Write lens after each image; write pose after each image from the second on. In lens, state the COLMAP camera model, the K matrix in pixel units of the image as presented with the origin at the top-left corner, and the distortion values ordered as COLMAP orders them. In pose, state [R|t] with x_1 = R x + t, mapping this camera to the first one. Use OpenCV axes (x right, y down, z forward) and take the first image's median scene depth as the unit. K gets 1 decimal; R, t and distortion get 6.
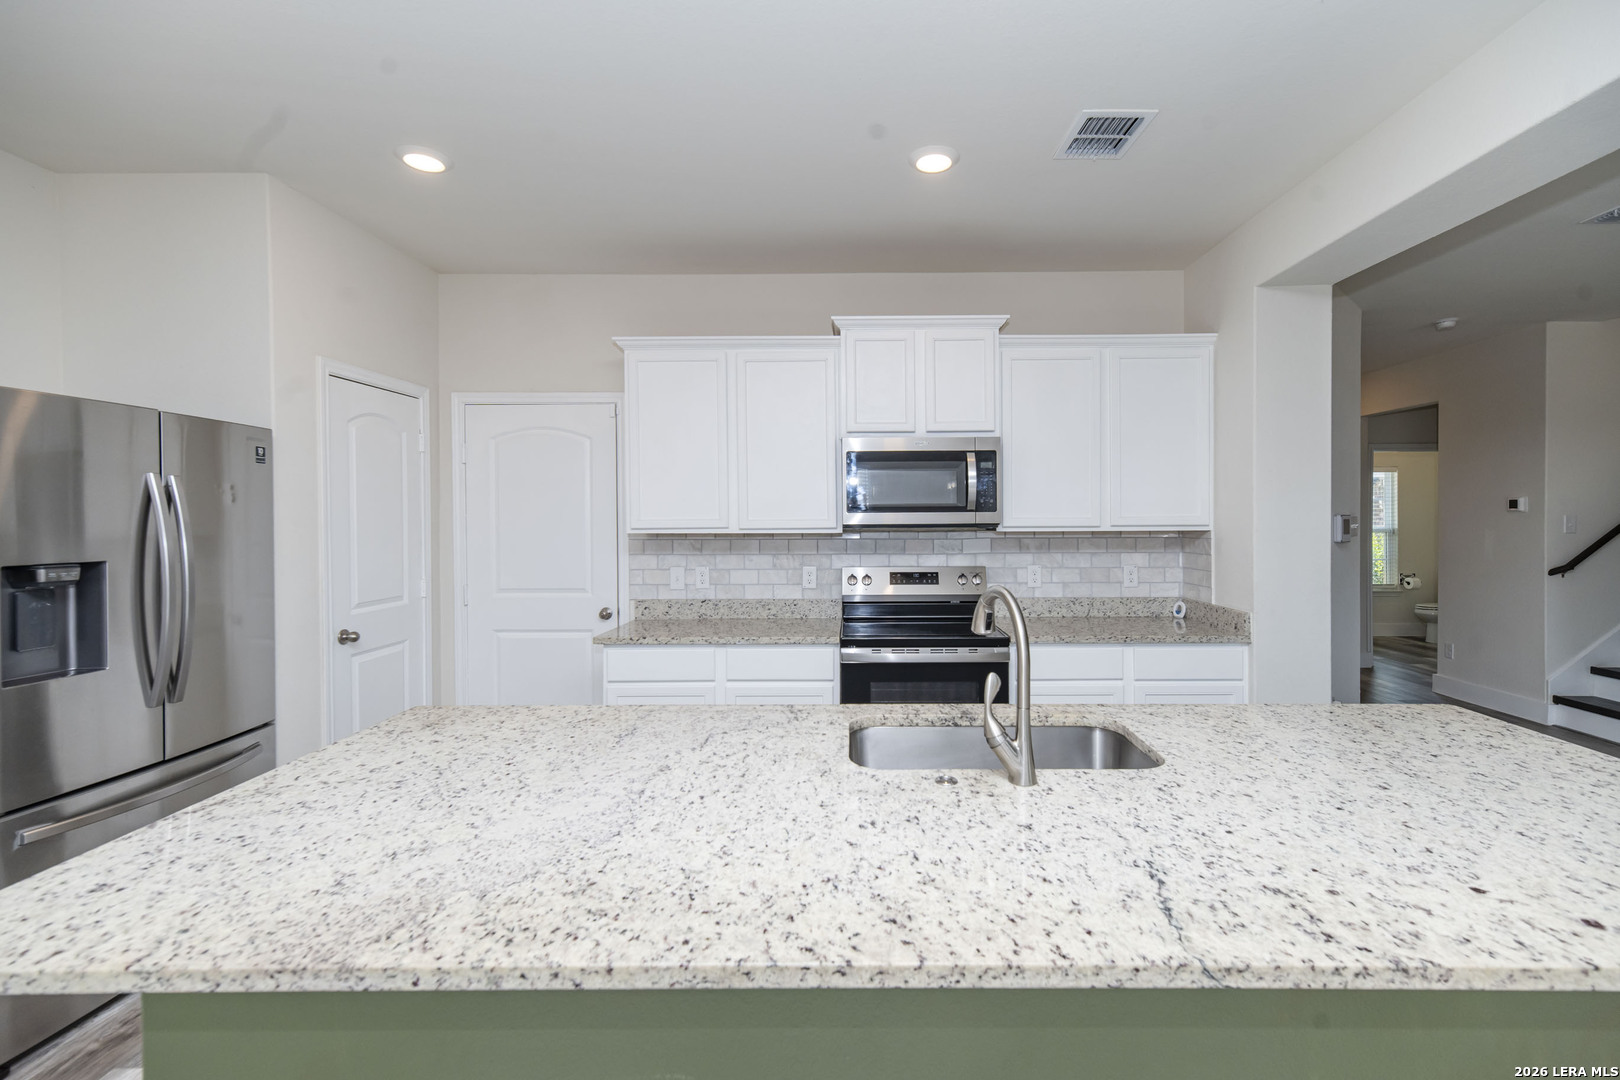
lens RADIAL K [[695.0, 0, 842.4], [0, 695.0, 524.0], [0, 0, 1]] dist [0.010100, 0.000133]
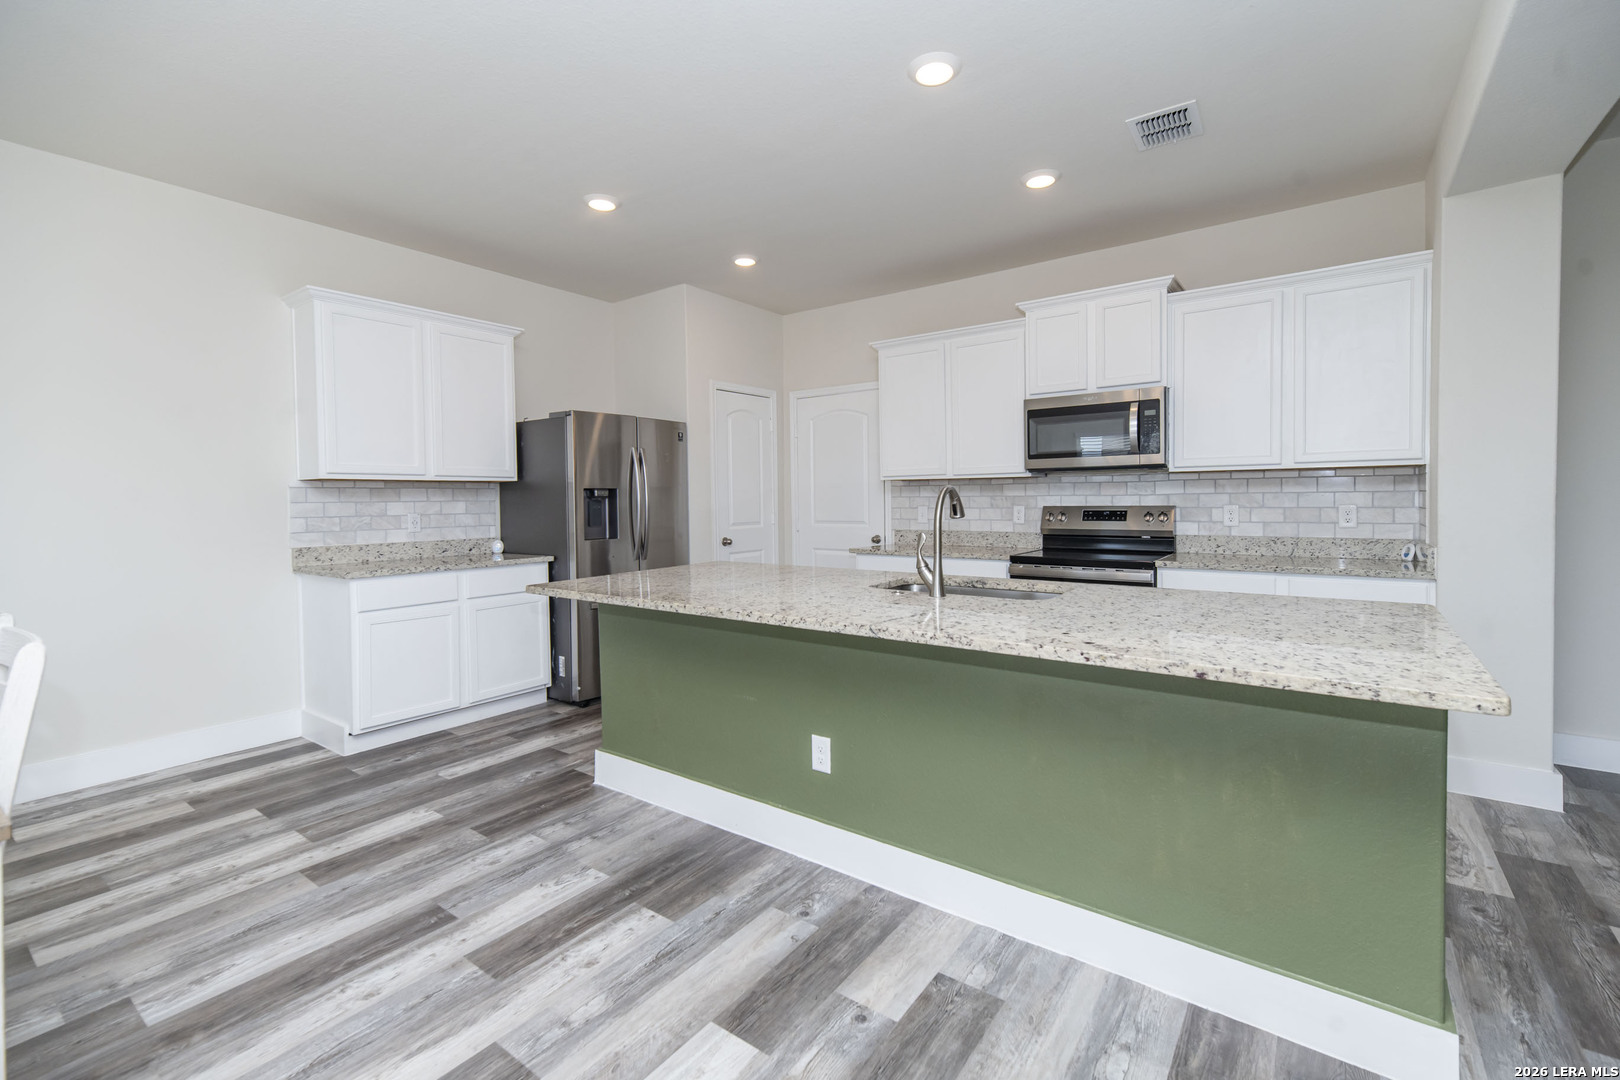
lens RADIAL K [[695.0, 0, 819.6], [0, 695.0, 510.3], [0, 0, 1]] dist [0.010100, 0.000133]
pose [[0.815286, 0.005144, -0.579036, 0.420165], [0.004560, 0.999873, 0.015303, 0.053859], [0.579041, -0.015116, 0.815158, -0.231968]]
